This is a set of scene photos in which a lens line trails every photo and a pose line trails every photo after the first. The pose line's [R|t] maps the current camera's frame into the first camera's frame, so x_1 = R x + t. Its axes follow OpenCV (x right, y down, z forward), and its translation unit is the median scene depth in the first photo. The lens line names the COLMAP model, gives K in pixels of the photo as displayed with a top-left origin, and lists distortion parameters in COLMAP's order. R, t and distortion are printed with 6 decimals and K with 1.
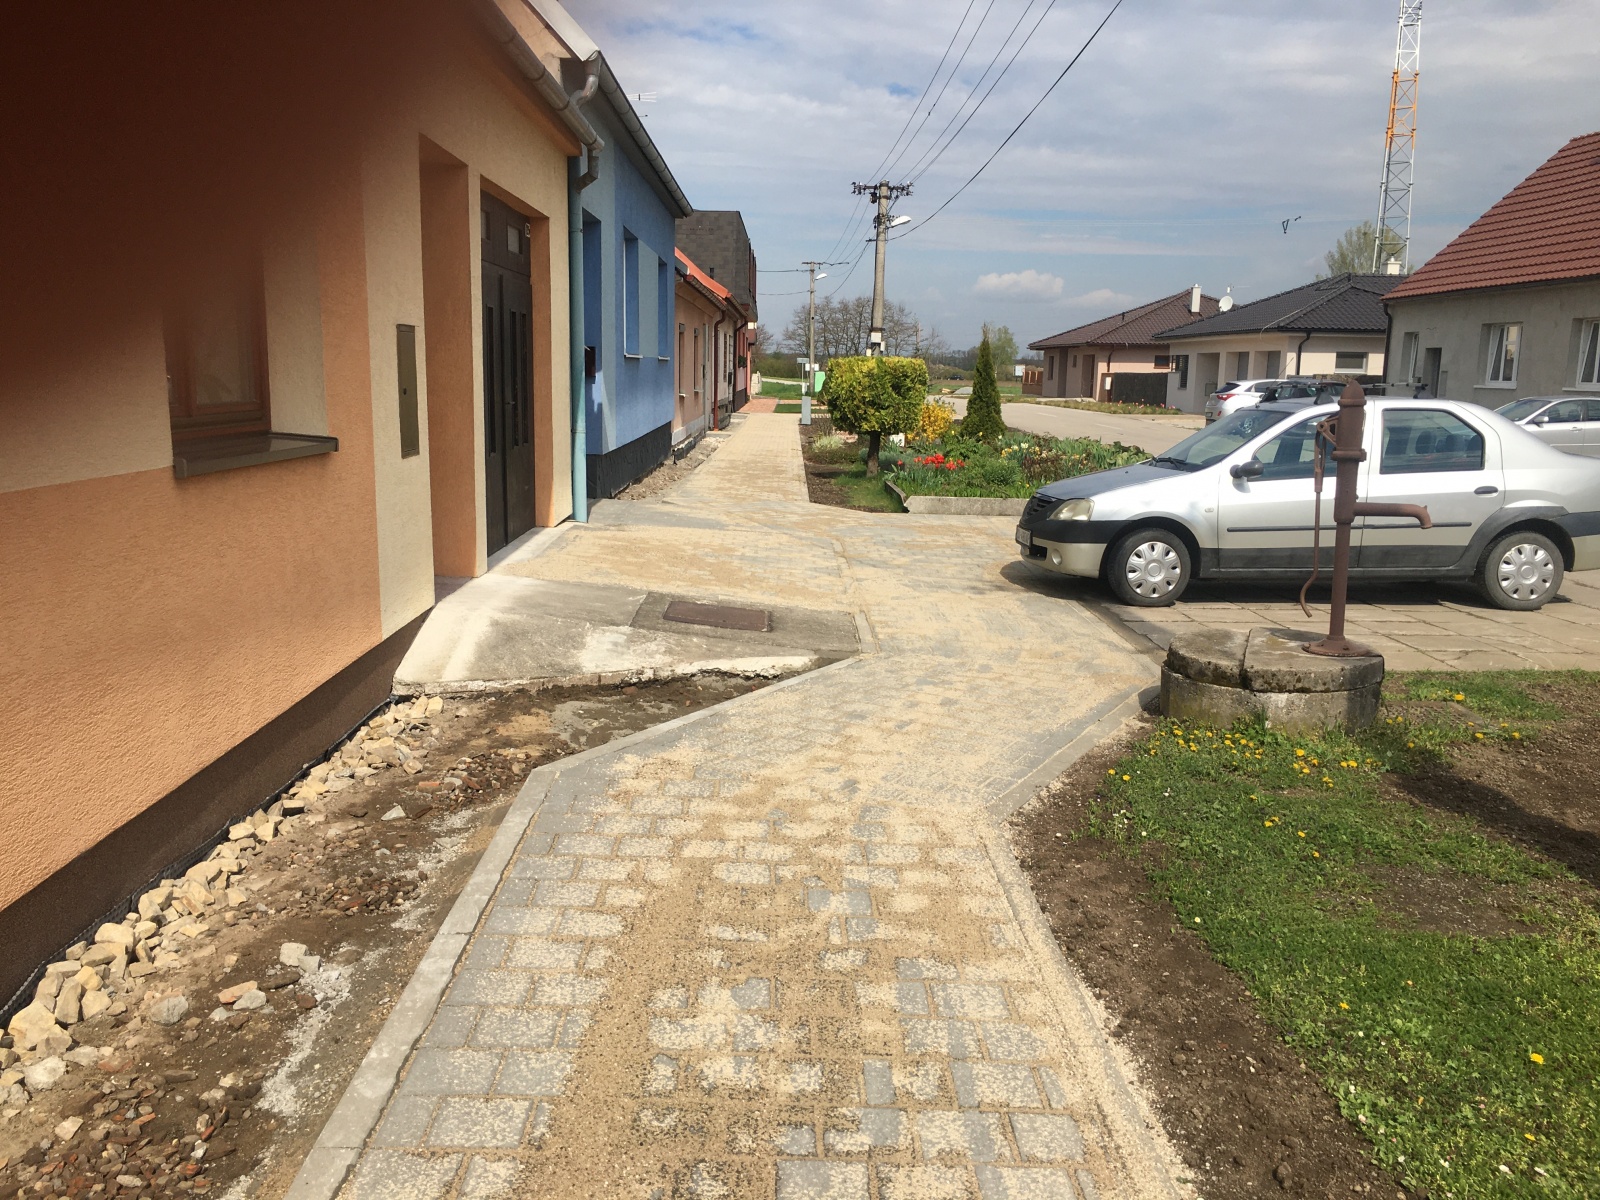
lens RADIAL K [[1355.8, 0, 807.9], [0, 1355.8, 600.6], [0, 0, 1]] dist [0.062482, -0.096867]
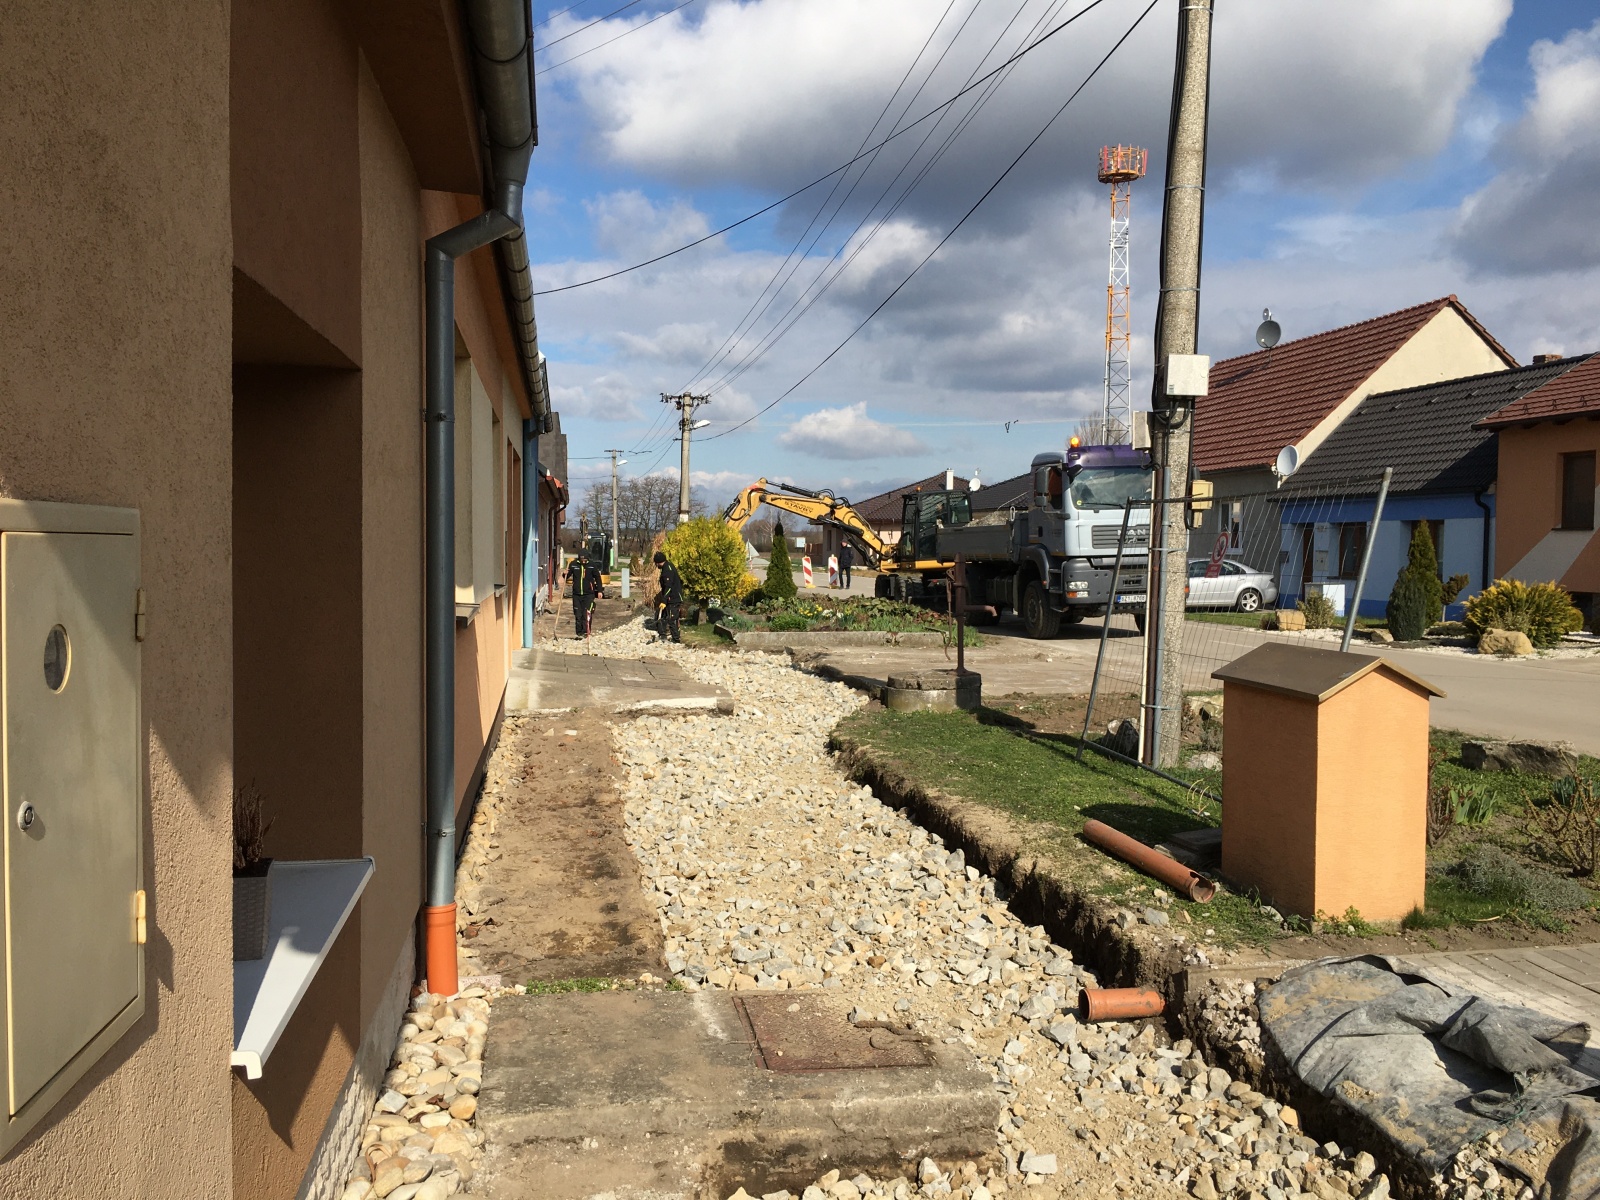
lens RADIAL K [[1355.8, 0, 807.9], [0, 1355.8, 600.6], [0, 0, 1]] dist [0.062482, -0.096867]
pose [[0.987438, -0.021434, 0.156544, -0.030018], [0.040911, 0.991653, -0.122277, 0.027582], [-0.152617, 0.127145, 0.980073, -0.172938]]
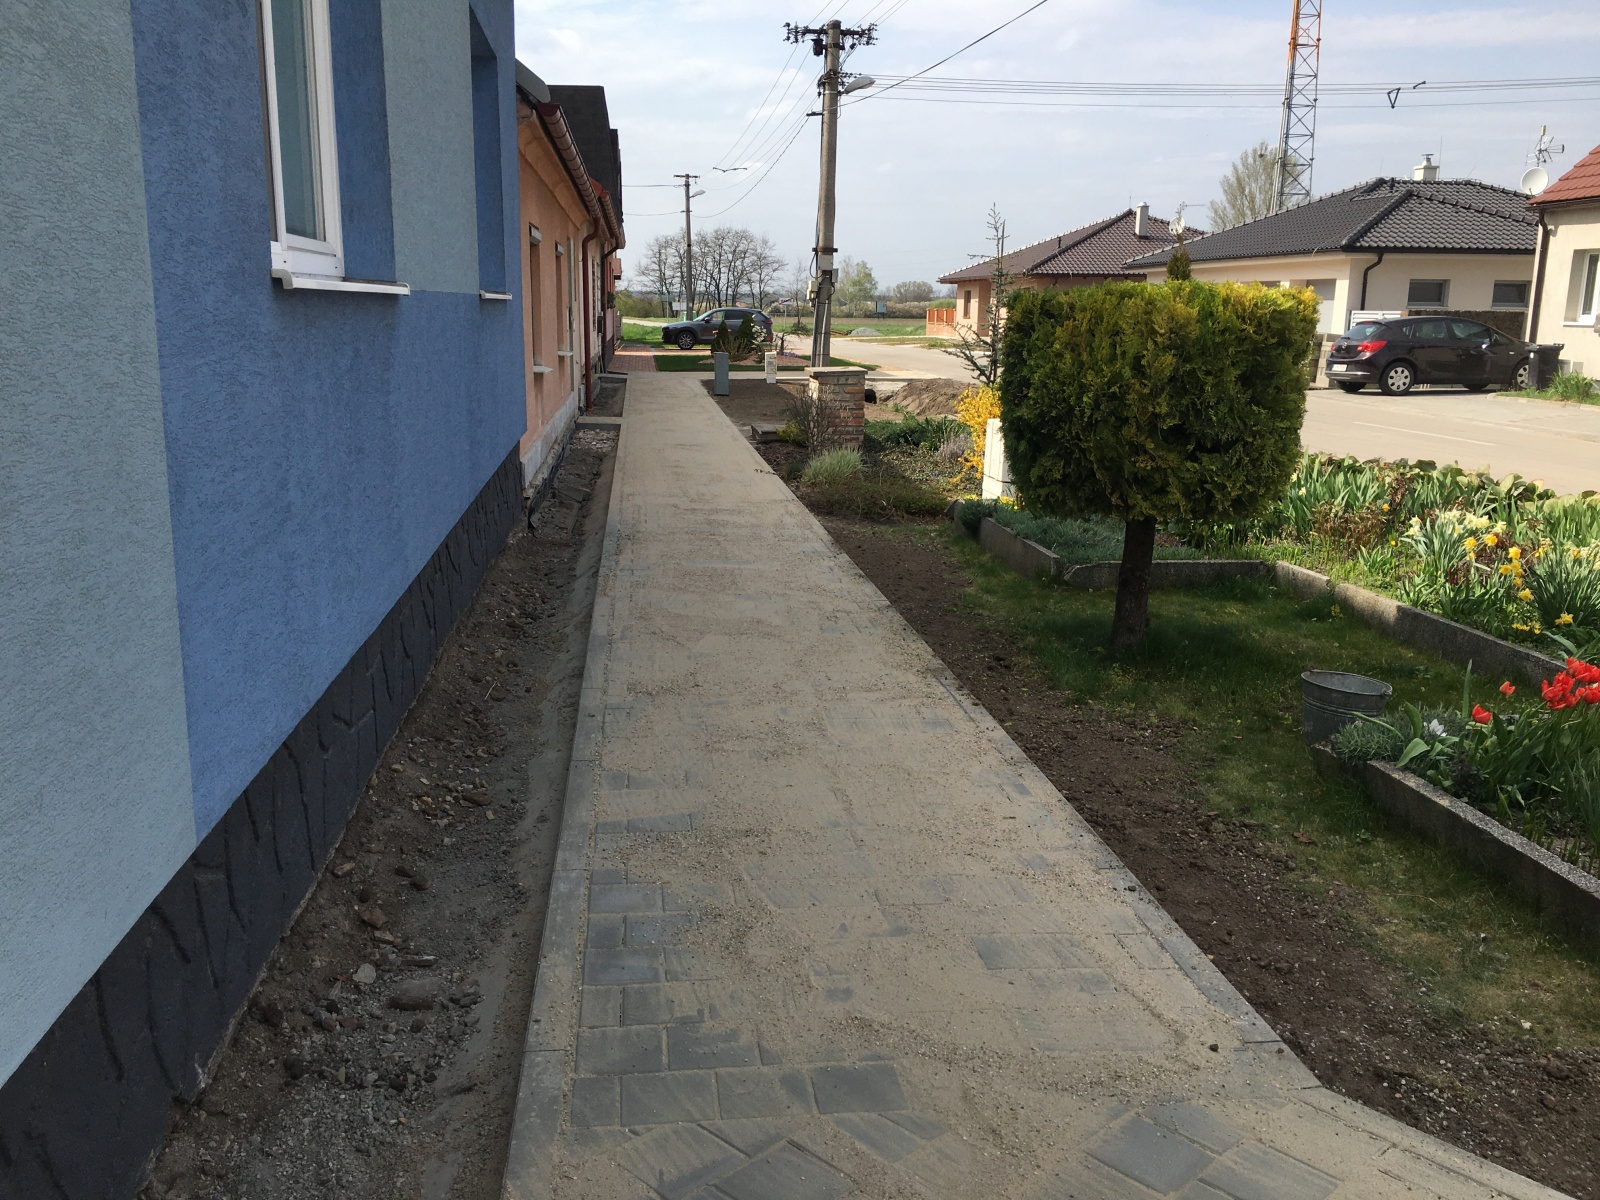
lens RADIAL K [[1352.2, 0, 800.0], [0, 1352.2, 600.0], [0, 0, 1]] dist [0.068503, -0.092313]
pose [[0.994439, -0.032644, 0.100131, -0.033943], [0.028173, 0.998556, 0.045741, -0.058642], [-0.101480, -0.042666, 0.993922, 0.328748]]
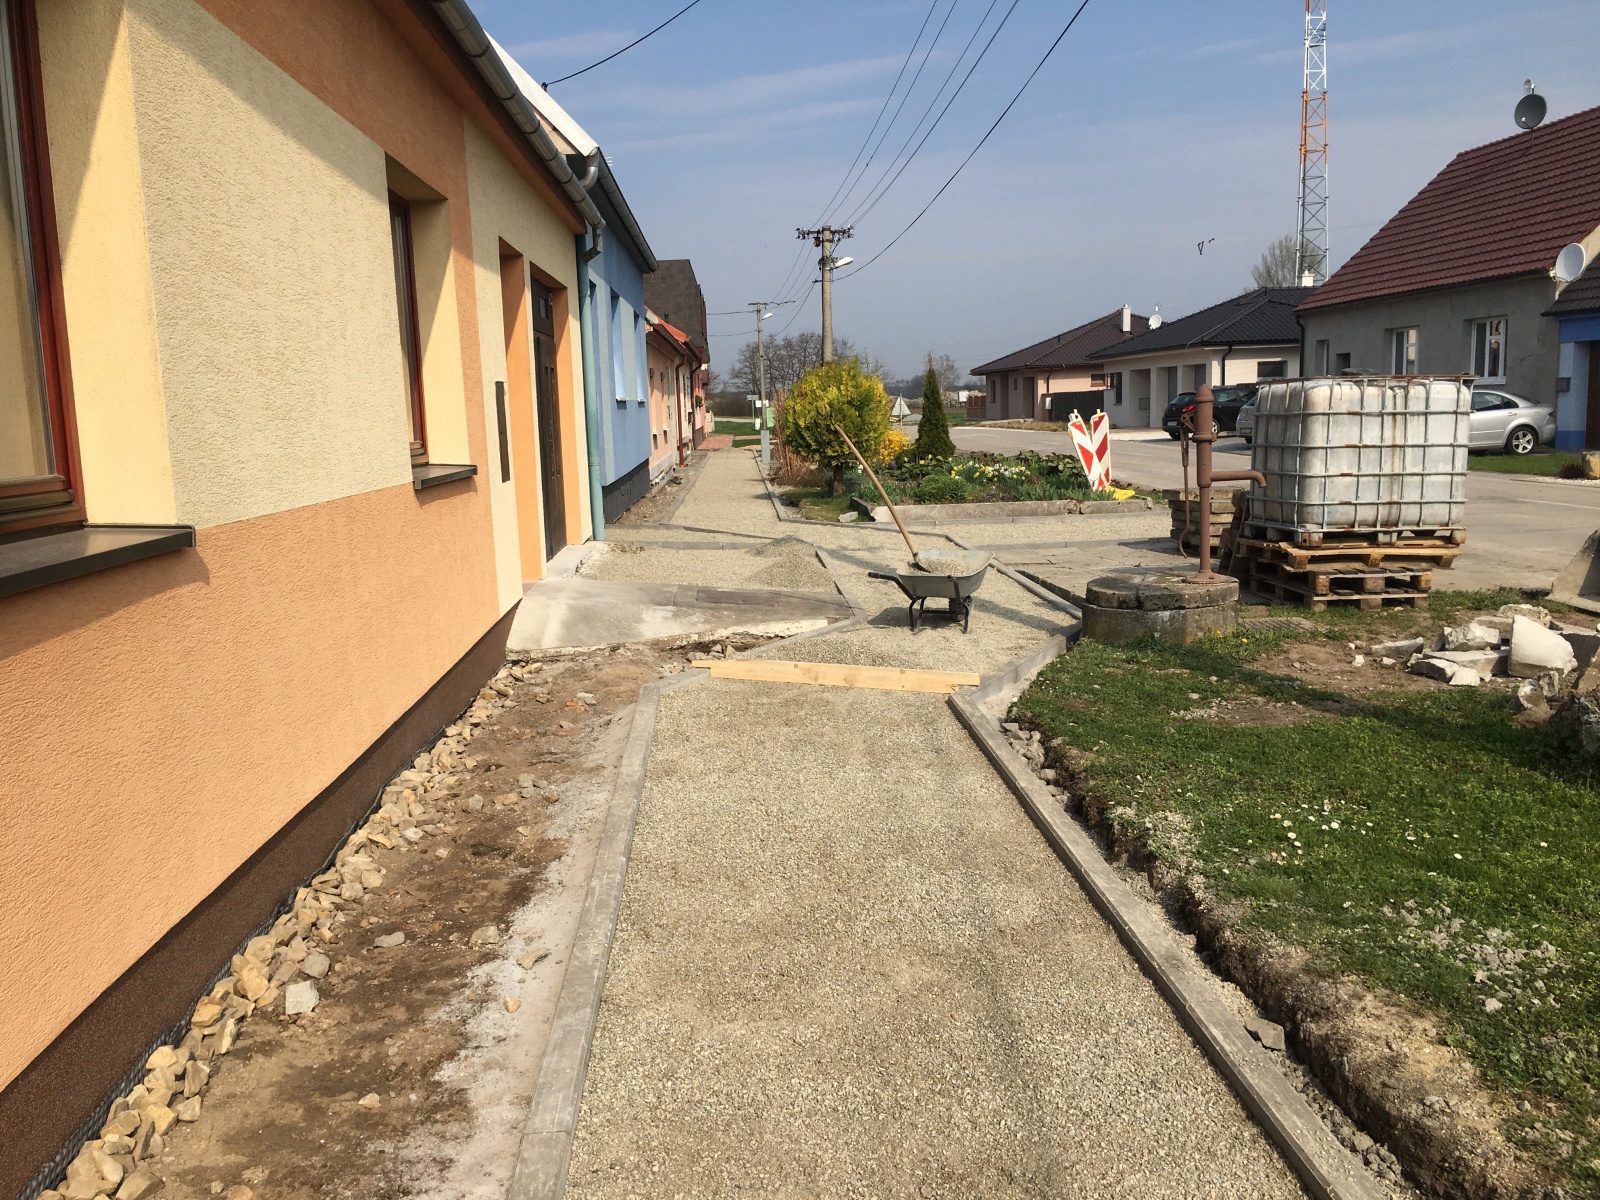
lens RADIAL K [[1355.8, 0, 807.9], [0, 1355.8, 600.6], [0, 0, 1]] dist [0.062482, -0.096867]
pose [[0.997753, -0.059232, 0.031300, -0.008720], [0.060018, 0.997889, -0.024797, 0.010471], [-0.029765, 0.026620, 0.999202, -0.055475]]
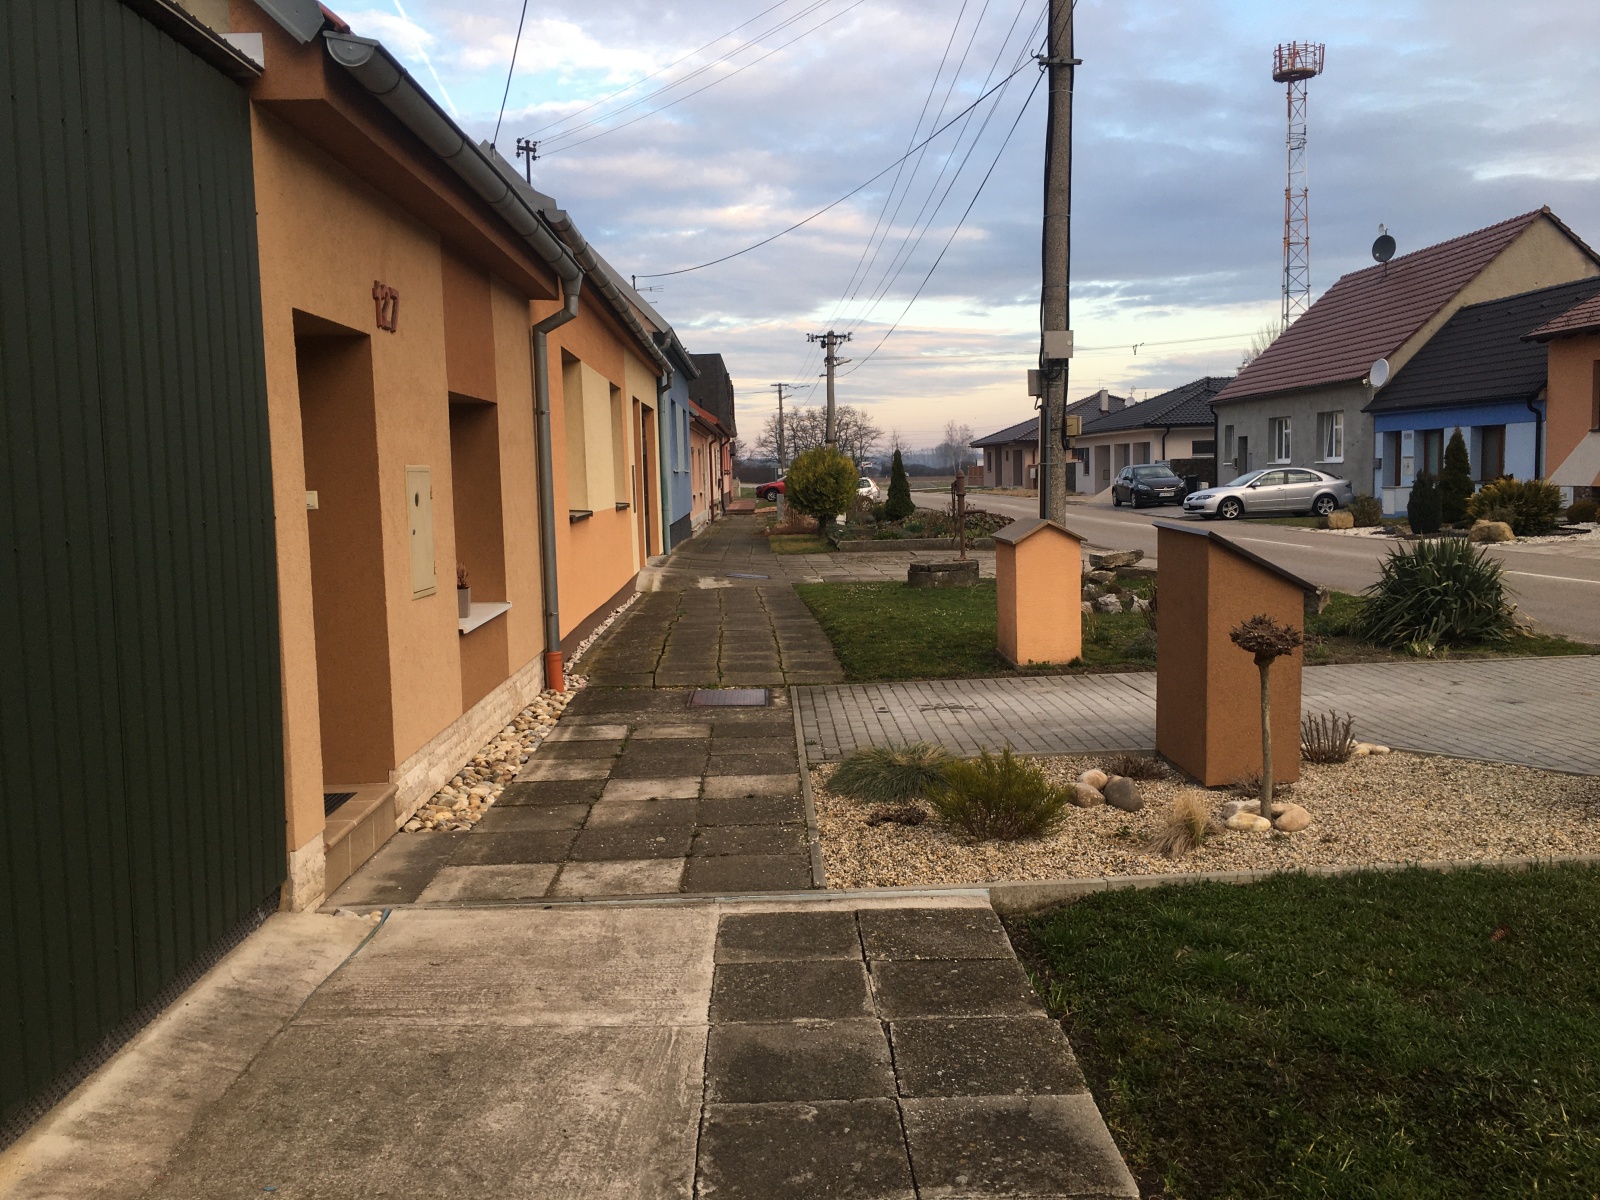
lens RADIAL K [[1355.8, 0, 807.9], [0, 1355.8, 600.6], [0, 0, 1]] dist [0.062482, -0.096867]
pose [[0.998698, -0.048644, 0.015393, 0.000711], [0.049657, 0.996005, -0.074218, 0.051095], [-0.011721, 0.074886, 0.997123, -0.301062]]
